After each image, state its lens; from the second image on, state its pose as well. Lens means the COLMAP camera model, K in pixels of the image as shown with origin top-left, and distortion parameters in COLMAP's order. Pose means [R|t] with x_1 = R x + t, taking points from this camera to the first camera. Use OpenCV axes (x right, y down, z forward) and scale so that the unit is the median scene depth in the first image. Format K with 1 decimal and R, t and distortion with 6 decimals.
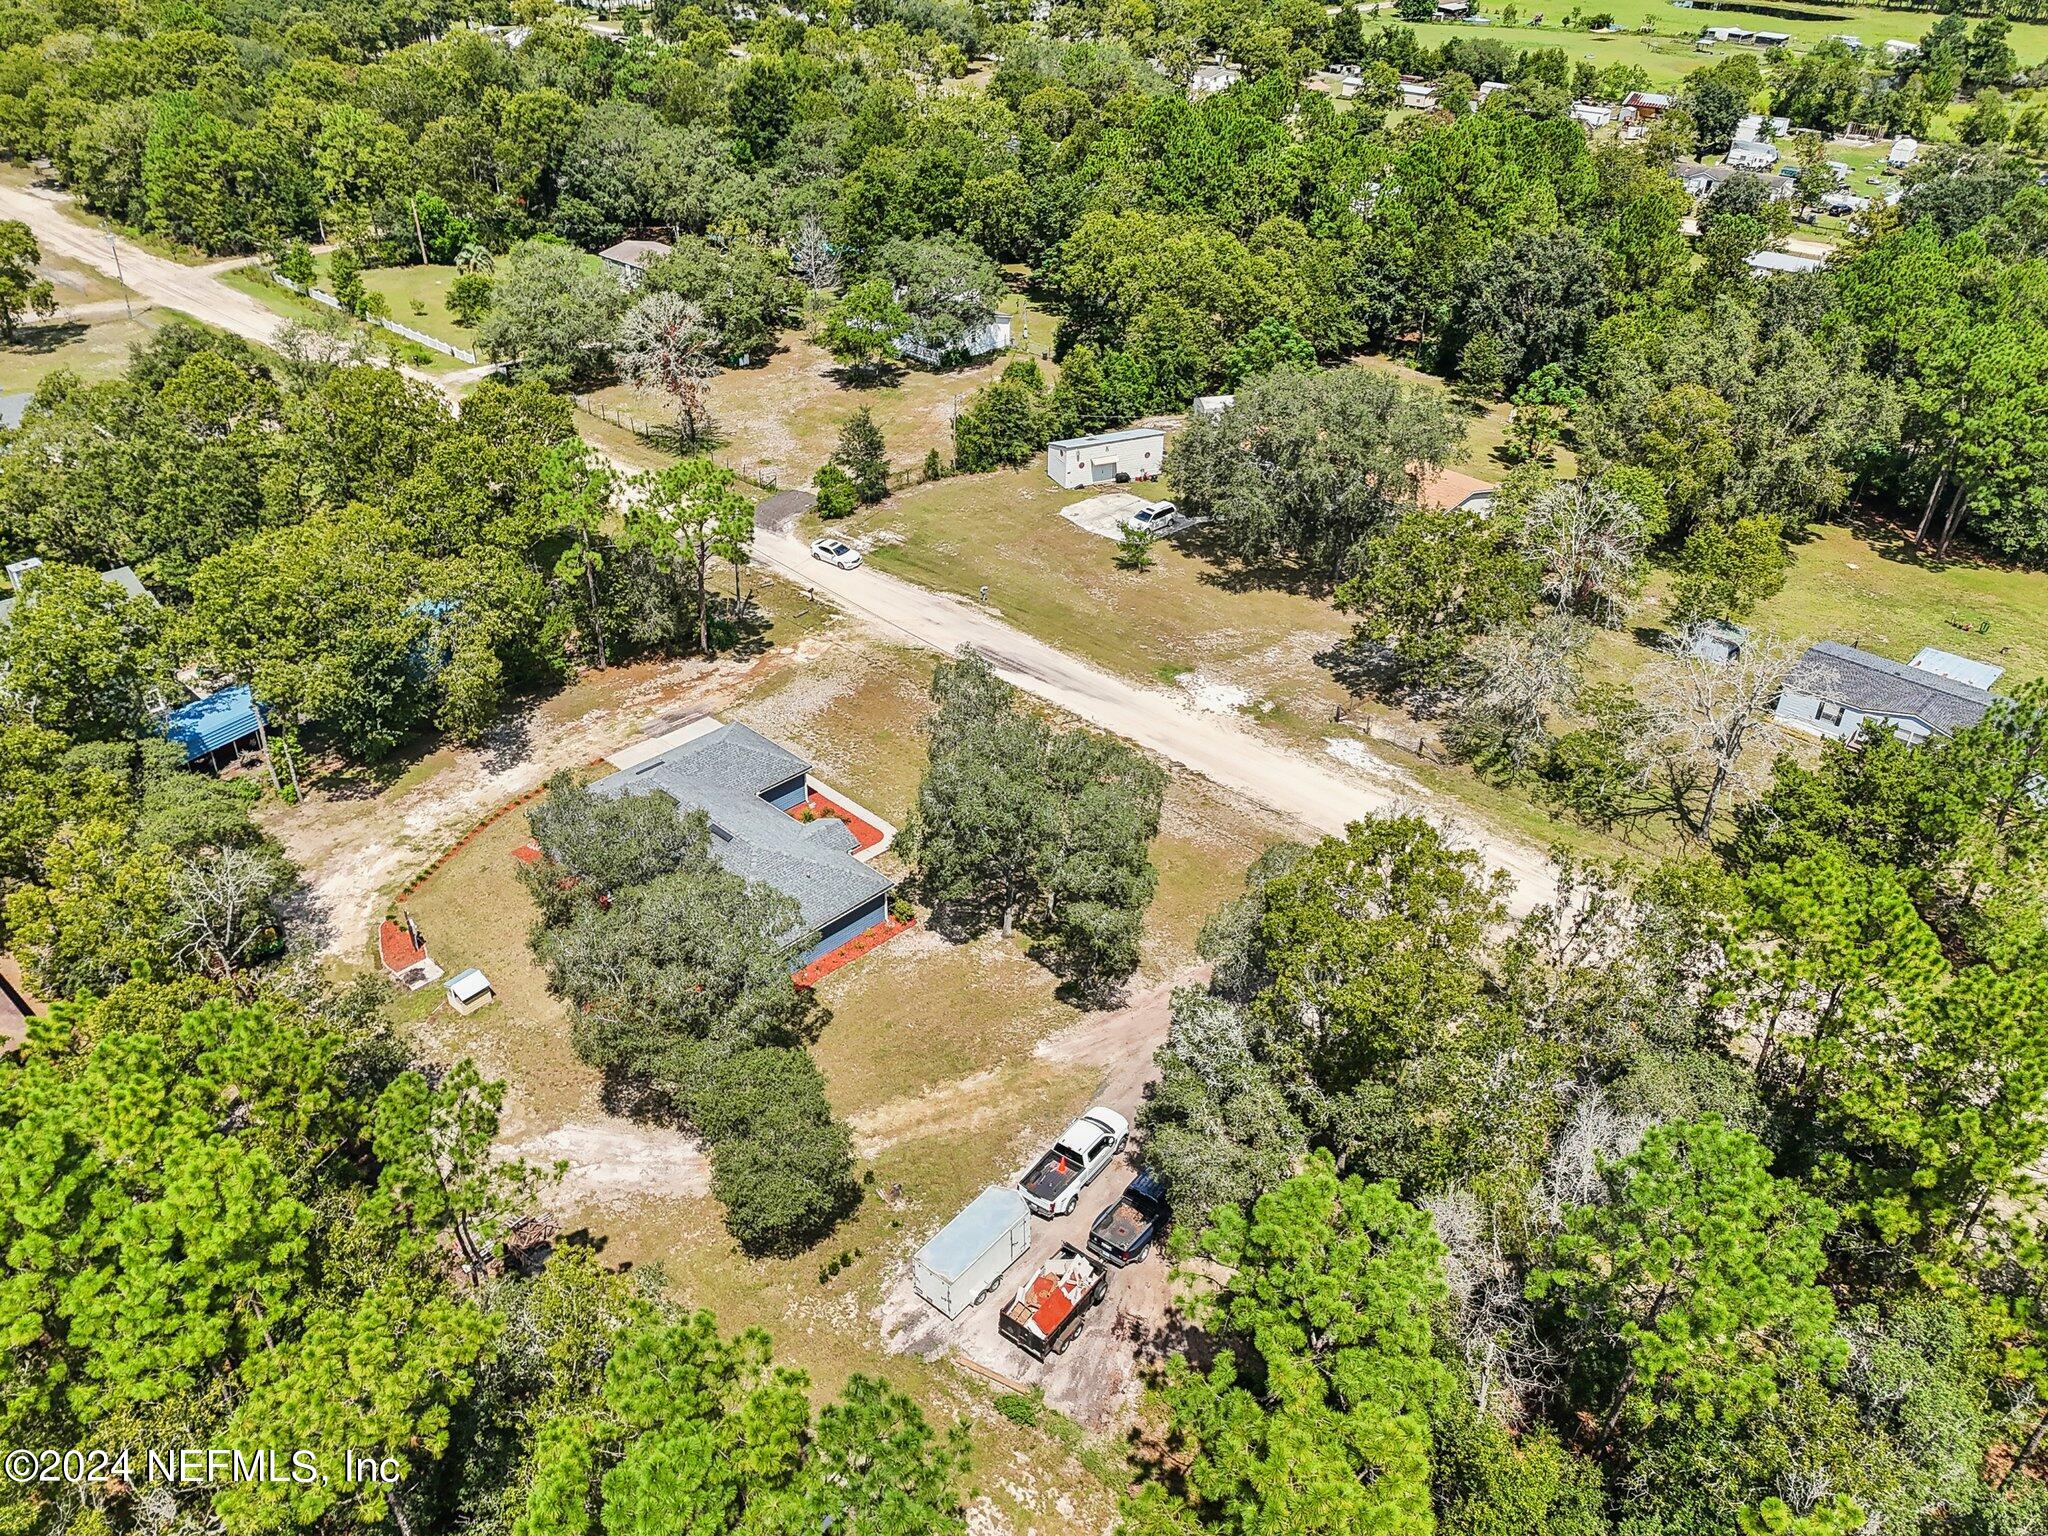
lens RADIAL K [[1548.1, 0, 1014.4], [0, 1548.1, 755.1], [0, 0, 1]] dist [0.080617, -0.061414]
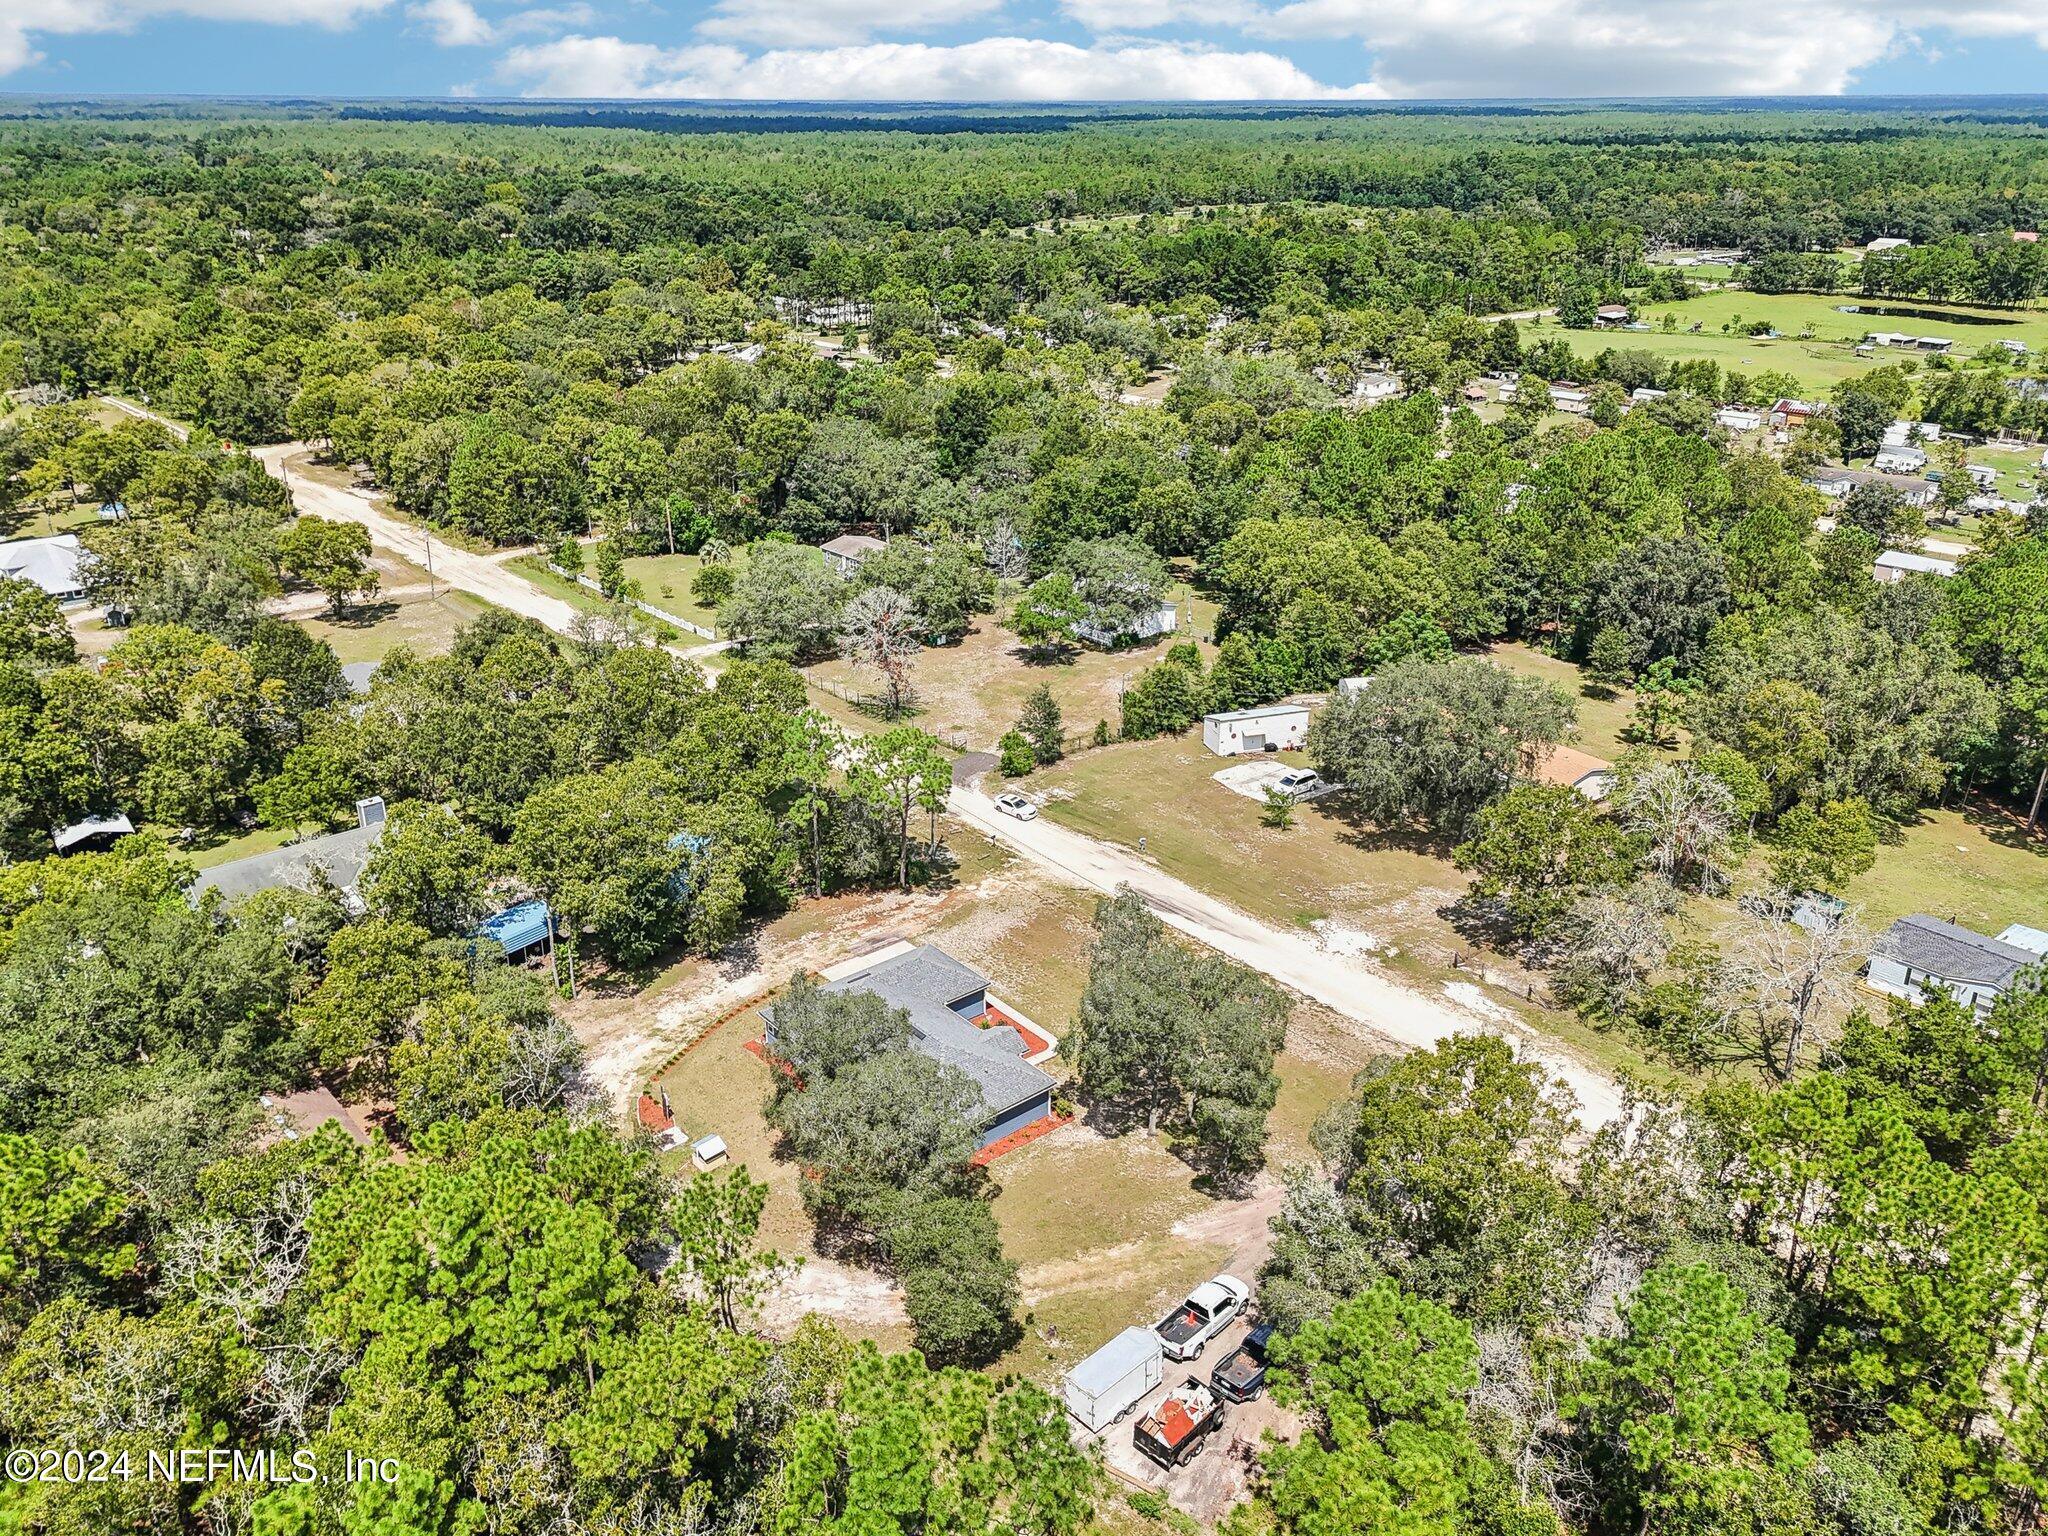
lens RADIAL K [[1548.1, 0, 1008.8], [0, 1548.1, 798.8], [0, 0, 1]] dist [0.080617, -0.061414]
pose [[0.993472, 0.026924, -0.110853, 0.008167], [-0.041944, 0.989892, -0.135481, 0.021864], [0.106085, 0.139247, 0.984559, -0.146481]]
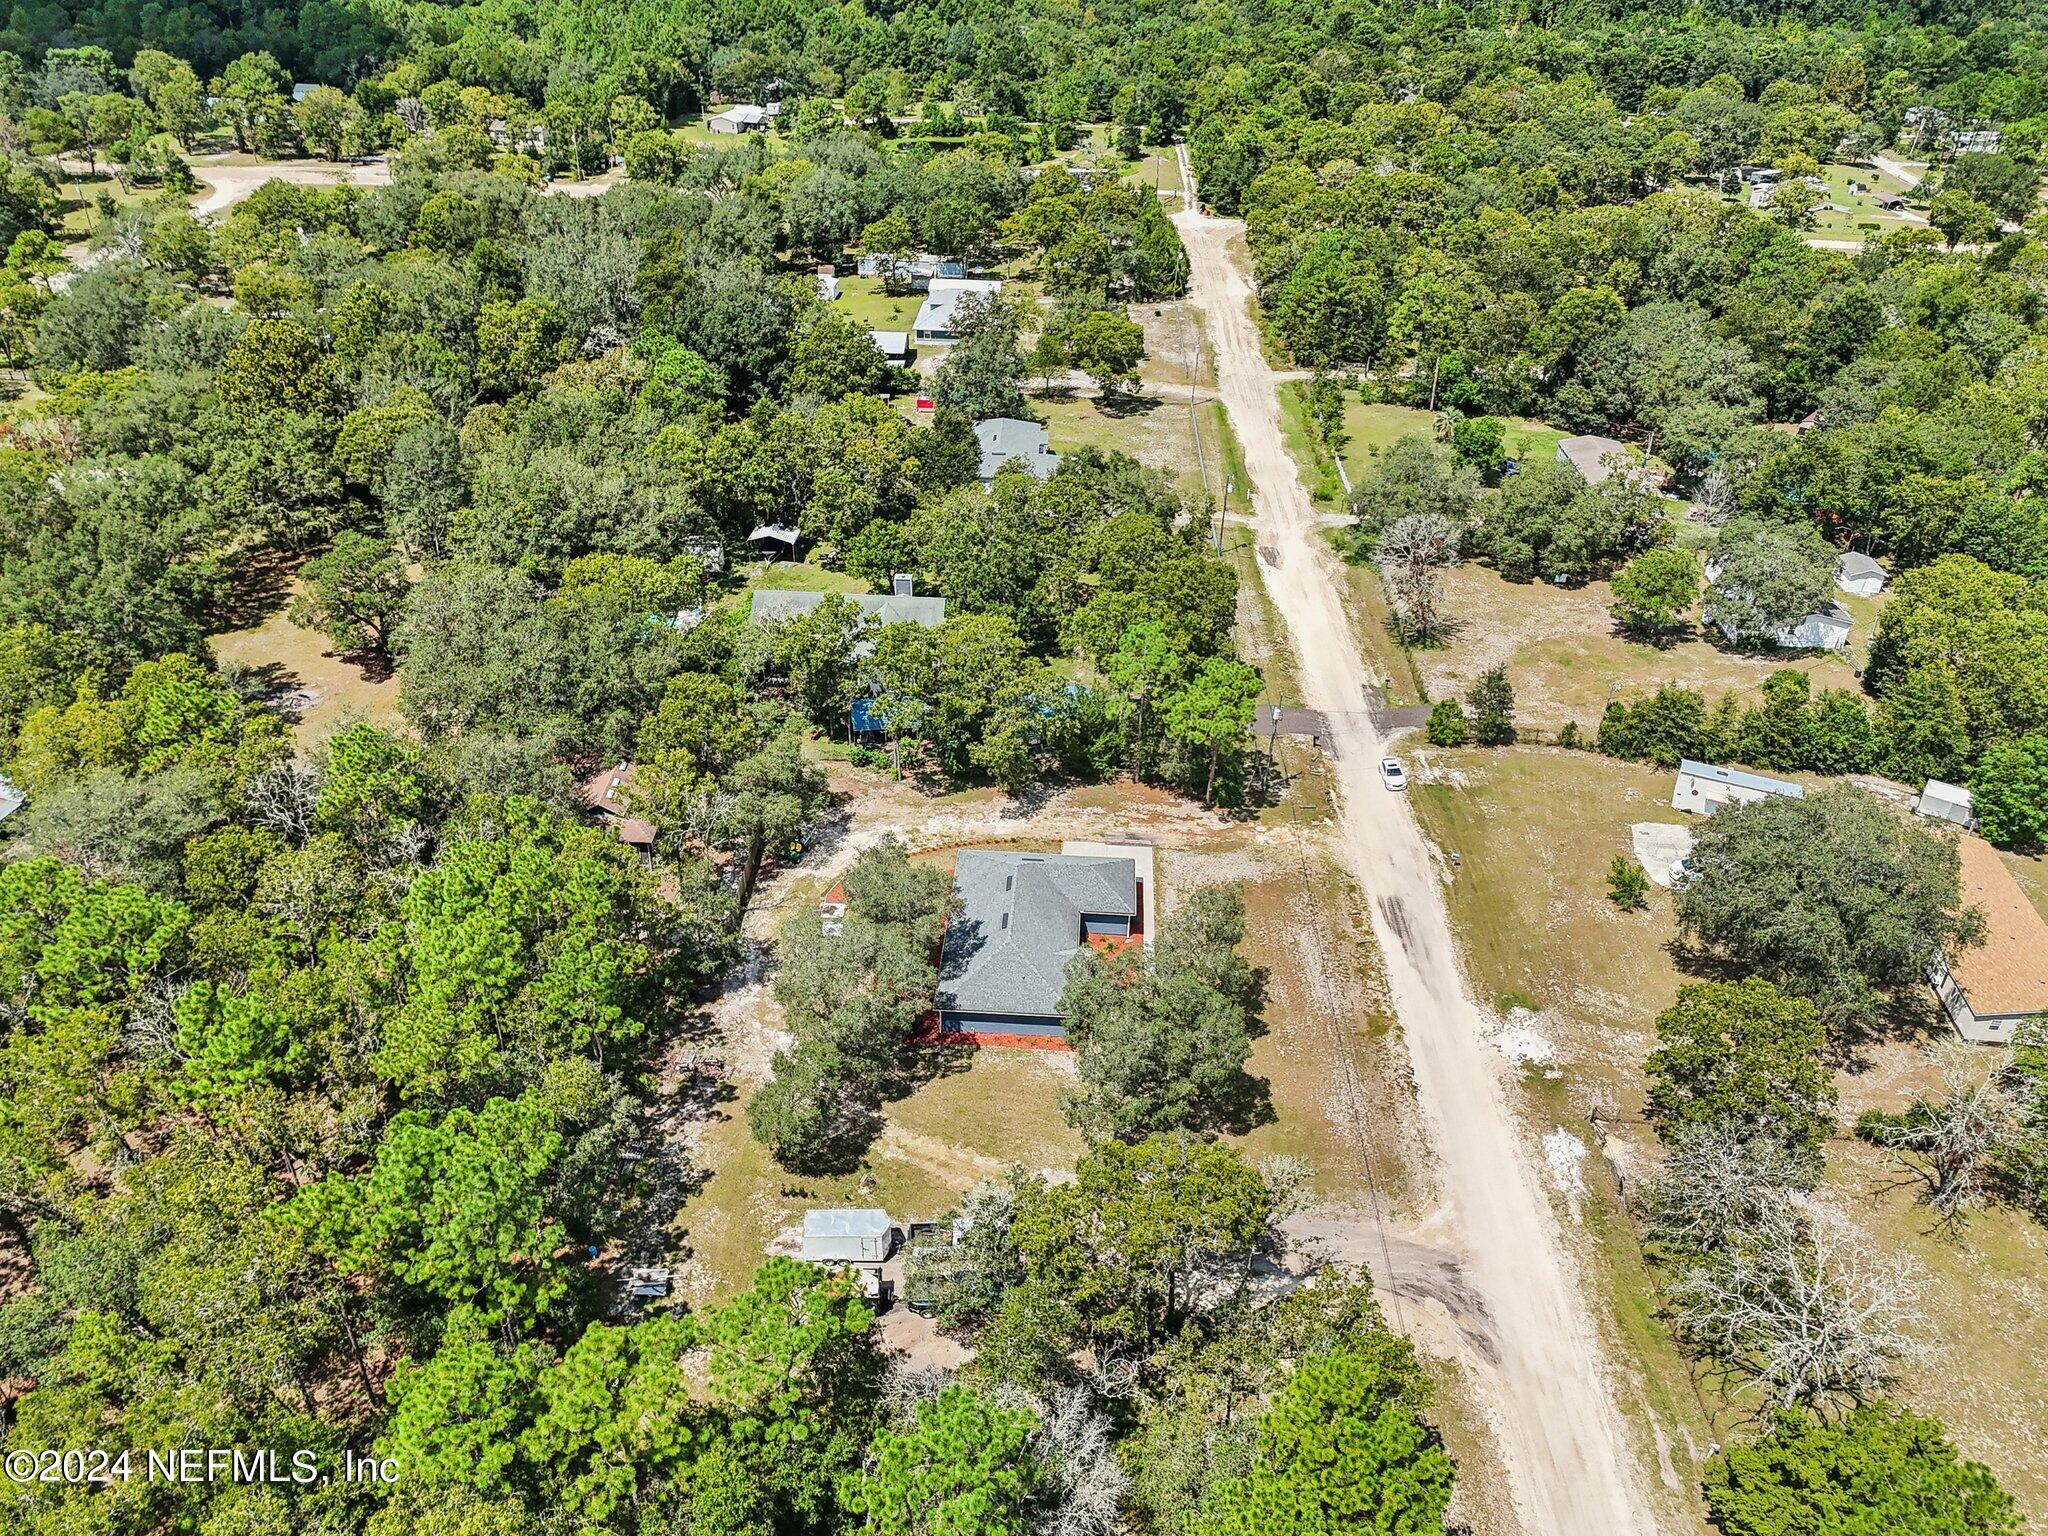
lens RADIAL K [[1548.1, 0, 1019.8], [0, 1548.1, 736.6], [0, 0, 1]] dist [0.080617, -0.061414]
pose [[0.651264, 0.391710, -0.649937, 0.481442], [-0.405821, 0.903493, 0.137876, -0.216676], [0.641221, 0.173964, 0.747377, -0.055625]]
